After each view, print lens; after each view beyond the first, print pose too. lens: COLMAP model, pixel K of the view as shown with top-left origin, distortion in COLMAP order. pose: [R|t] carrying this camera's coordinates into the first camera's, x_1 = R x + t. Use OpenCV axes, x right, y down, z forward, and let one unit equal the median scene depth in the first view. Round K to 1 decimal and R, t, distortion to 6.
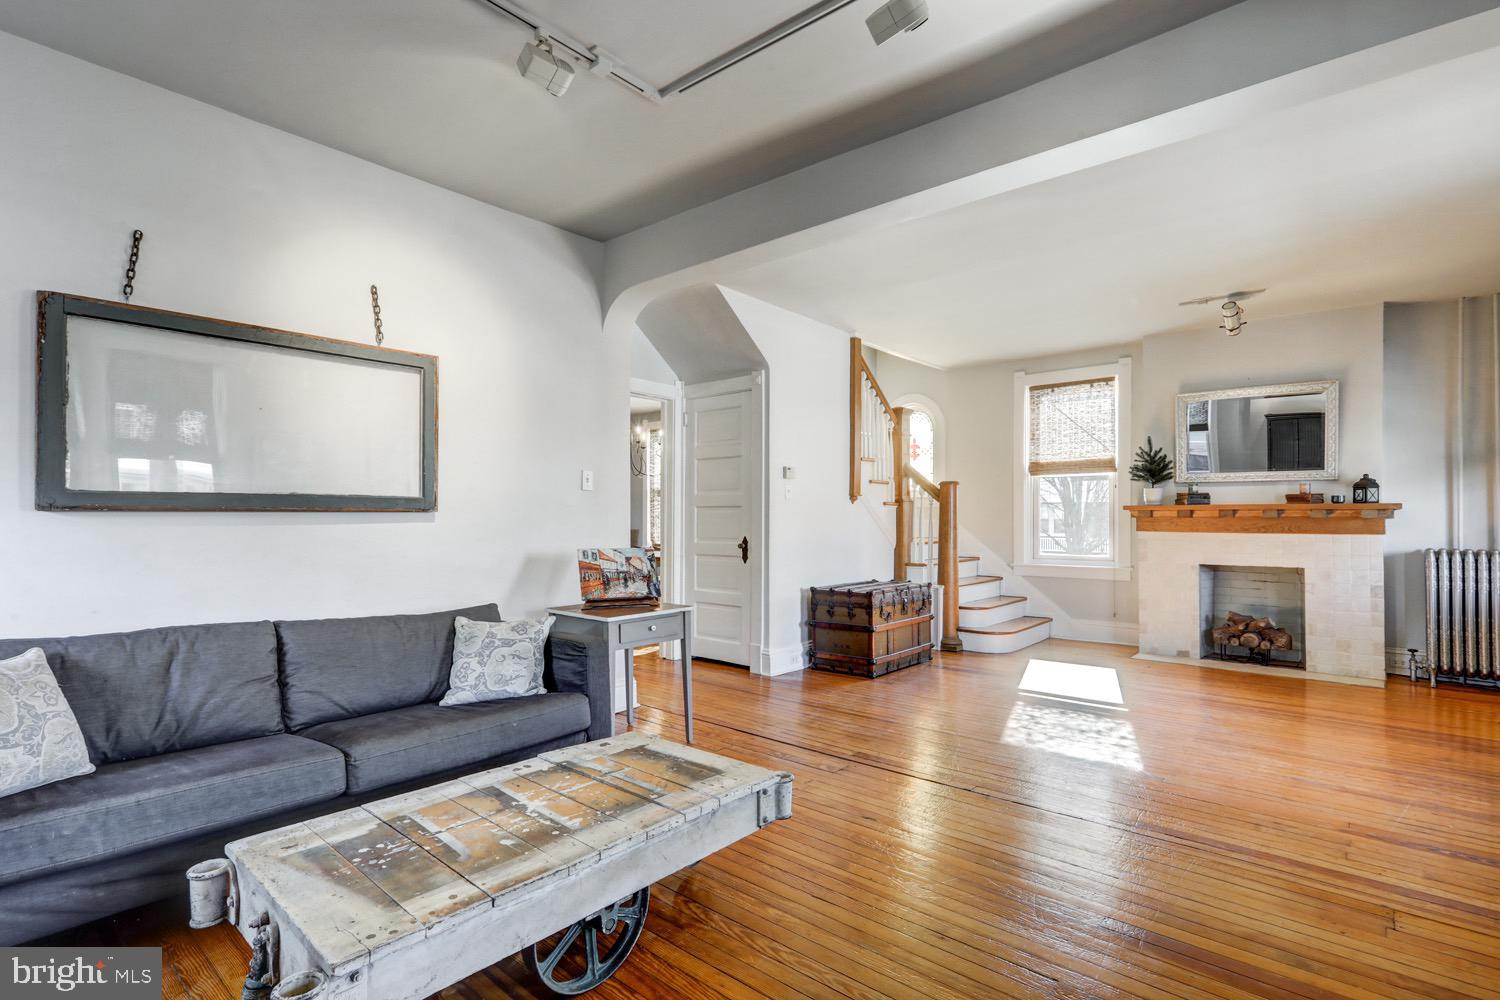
lens RADIAL K [[716.0, 0, 744.3], [0, 716.0, 503.3], [0, 0, 1]] dist [0.001708, 0.001141]
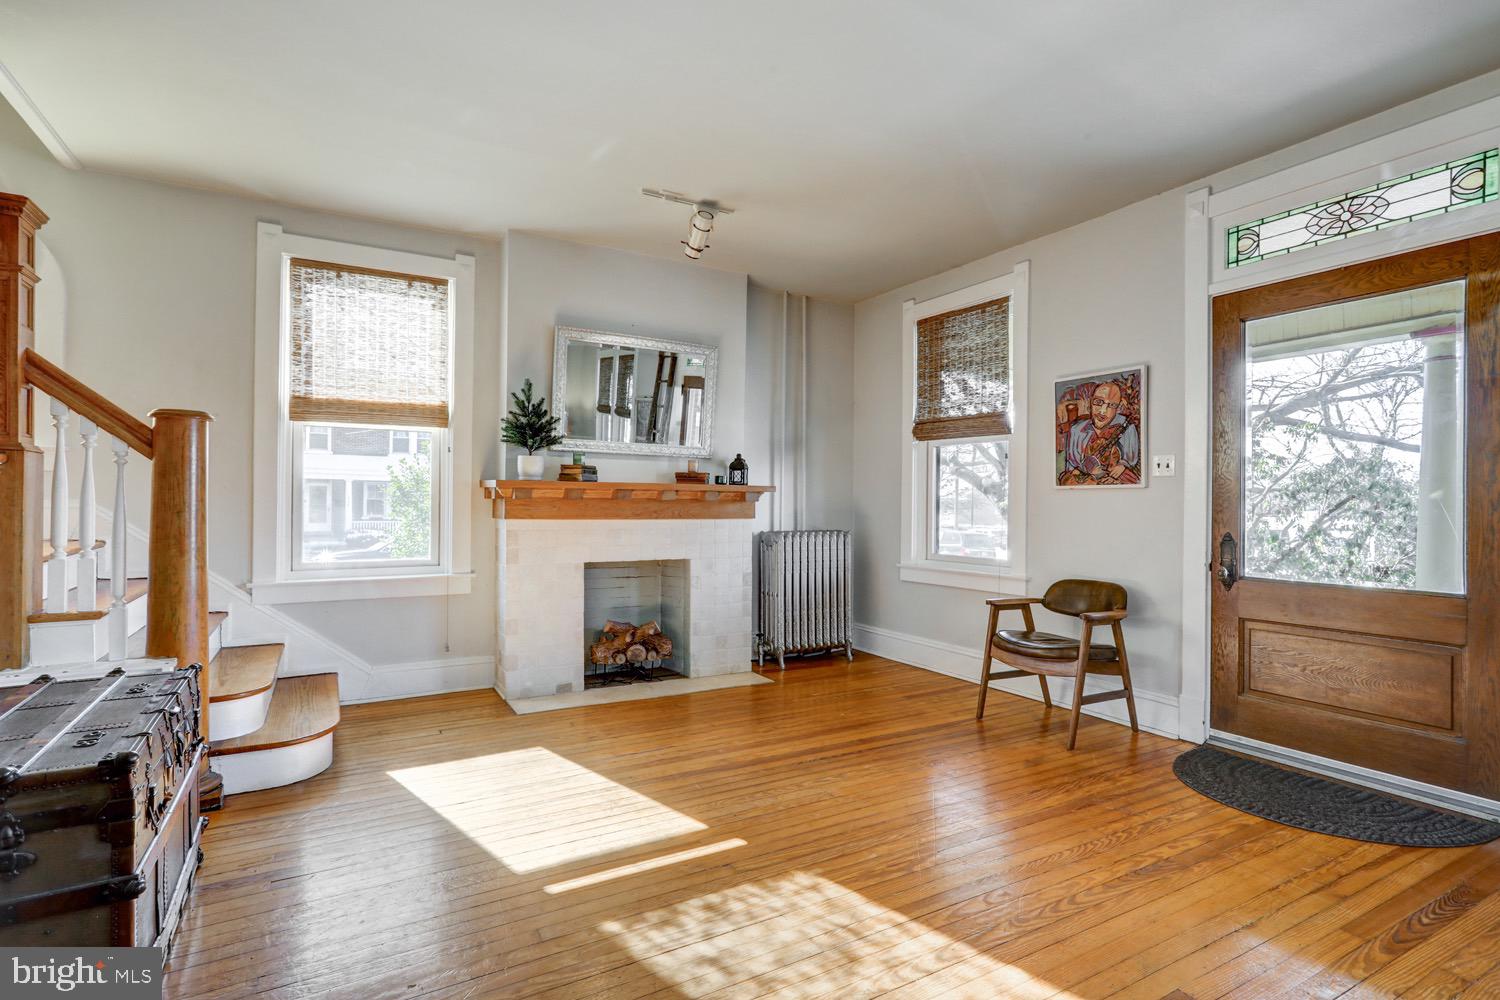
lens RADIAL K [[716.0, 0, 758.8], [0, 716.0, 496.7], [0, 0, 1]] dist [0.001708, 0.001141]
pose [[0.328194, 0.004315, 0.944601, -0.001679], [-0.030043, 0.999531, 0.005872, 0.007971], [-0.944133, -0.030306, 0.328170, 0.618111]]
